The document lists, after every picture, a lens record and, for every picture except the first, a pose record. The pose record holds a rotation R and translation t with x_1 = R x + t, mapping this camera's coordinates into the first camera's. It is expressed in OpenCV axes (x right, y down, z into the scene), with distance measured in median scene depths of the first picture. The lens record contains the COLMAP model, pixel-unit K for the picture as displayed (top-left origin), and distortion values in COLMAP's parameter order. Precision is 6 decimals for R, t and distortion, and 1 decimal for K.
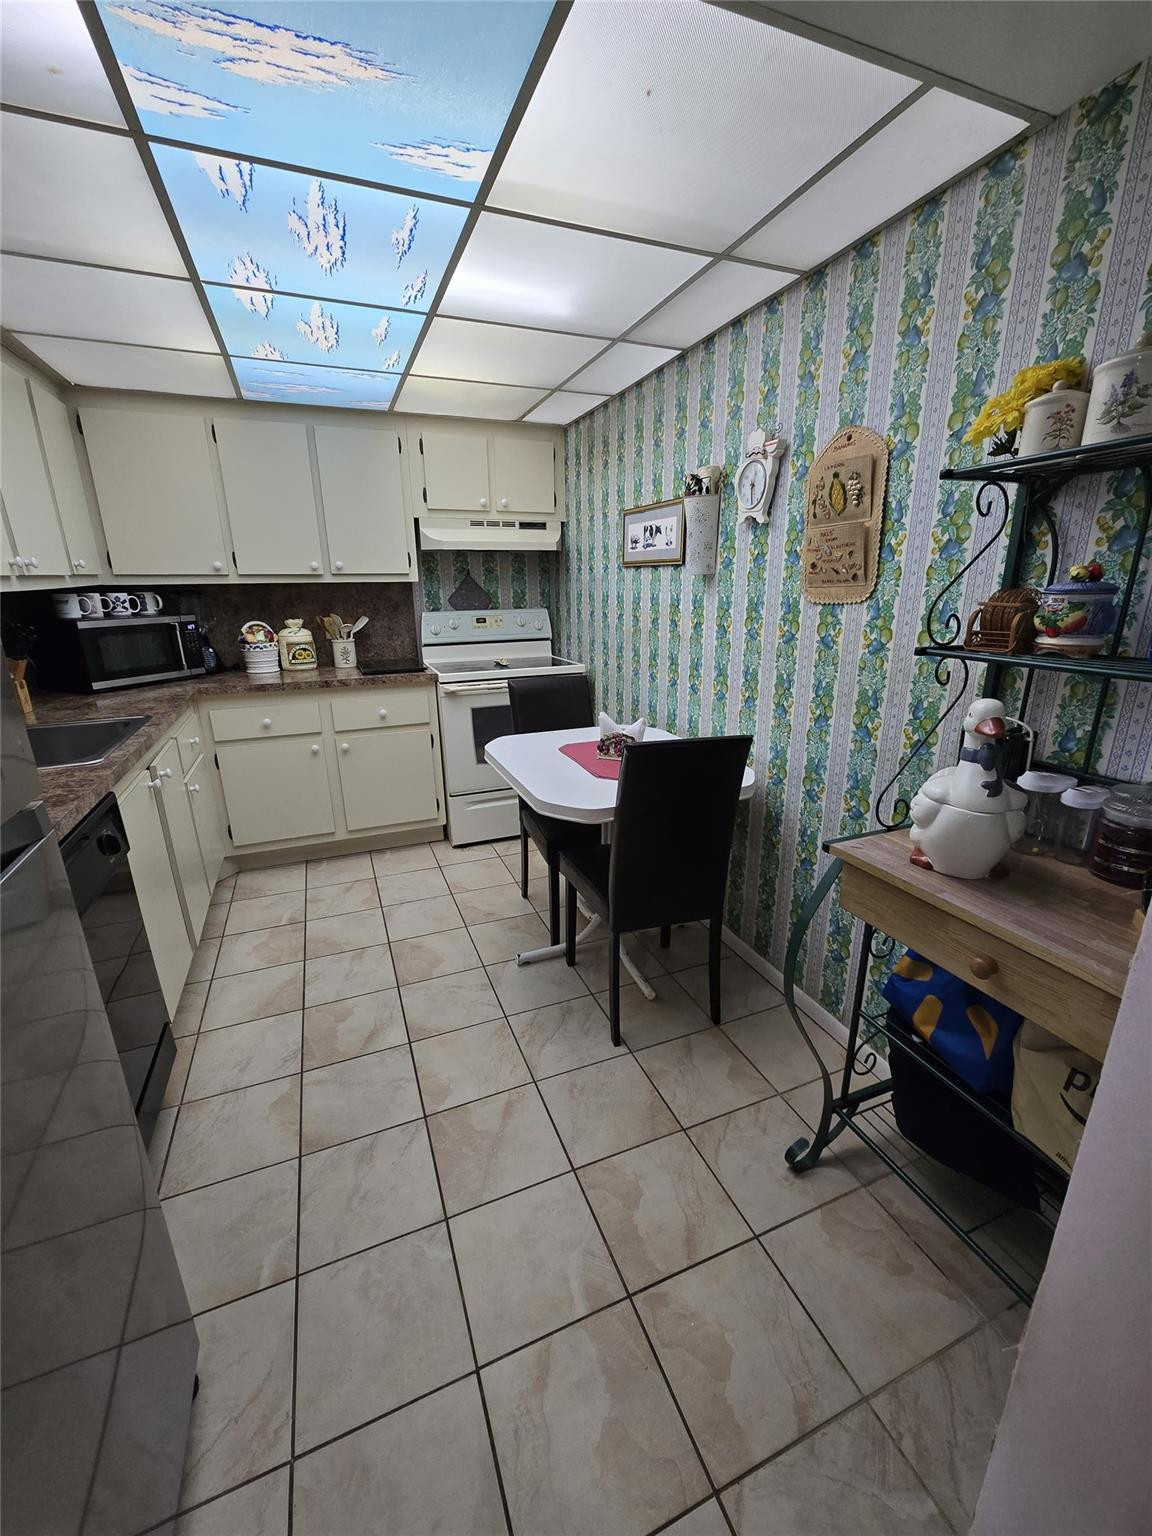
lens RADIAL K [[635.1, 0, 588.0], [0, 635.1, 767.1], [0, 0, 1]] dist [-0.000591, 0.001050]
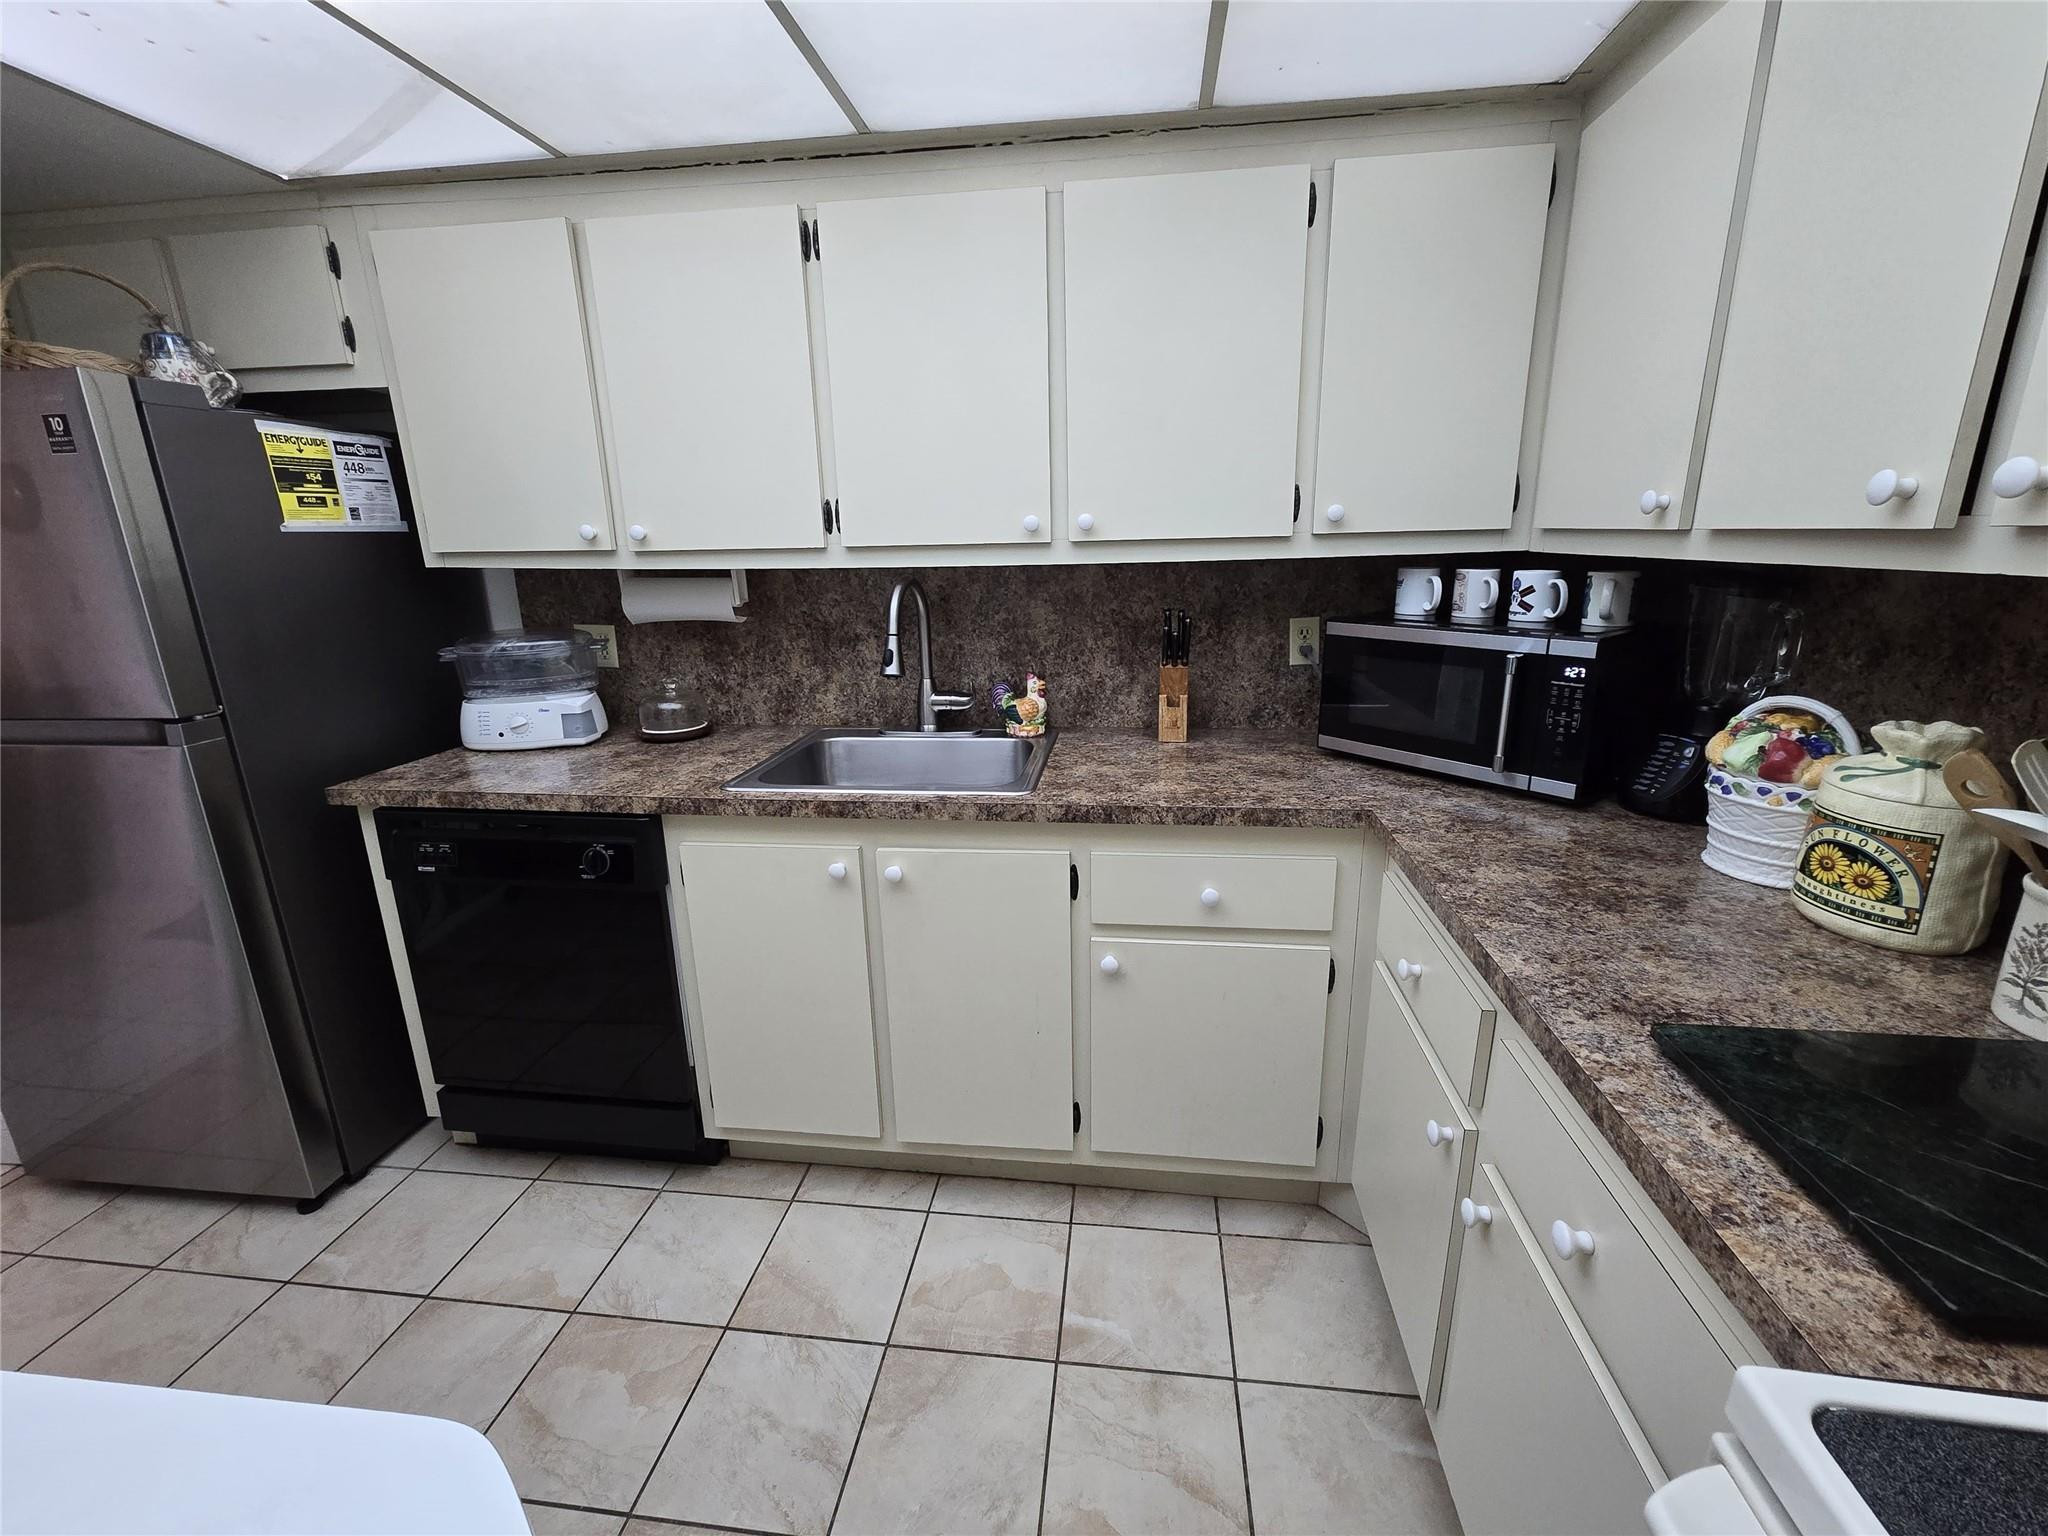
lens RADIAL K [[846.8, 0, 1025.6], [0, 846.8, 756.8], [0, 0, 1]] dist [-0.000591, 0.001050]
pose [[-0.478618, 0.242321, -0.843922, -0.057425], [-0.235366, 0.890576, 0.389202, -0.310626], [0.845888, 0.384910, -0.369212, 0.988753]]
